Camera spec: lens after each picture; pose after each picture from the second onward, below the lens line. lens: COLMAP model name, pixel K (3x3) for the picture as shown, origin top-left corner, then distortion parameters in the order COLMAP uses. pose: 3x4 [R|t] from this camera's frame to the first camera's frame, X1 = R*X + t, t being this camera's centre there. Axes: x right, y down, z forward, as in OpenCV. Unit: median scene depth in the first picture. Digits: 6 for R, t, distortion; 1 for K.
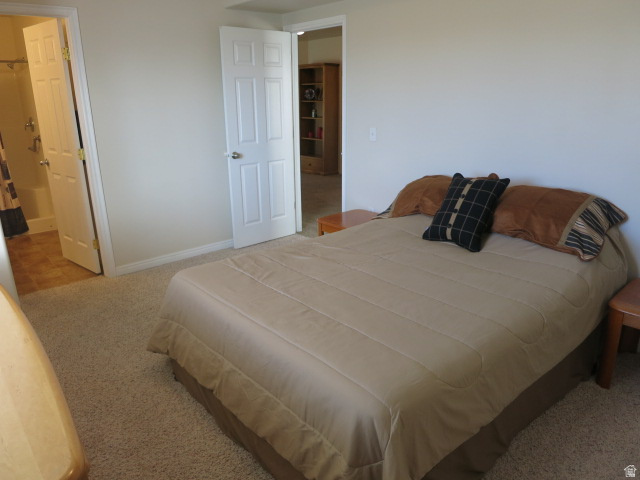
lens RADIAL K [[458.1, 0, 320.0], [0, 458.1, 240.0], [0, 0, 1]] dist [-0.032132, -0.002066]
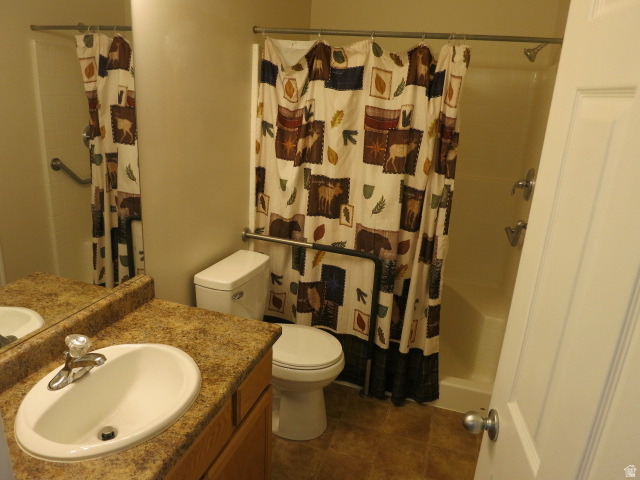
lens RADIAL K [[458.1, 0, 320.0], [0, 458.1, 240.0], [0, 0, 1]] dist [-0.032132, -0.002066]
pose [[0.516379, 0.299439, -0.802302, -0.375397], [-0.319444, 0.936606, 0.143964, -0.209604], [0.794549, 0.181950, 0.579298, 0.595616]]
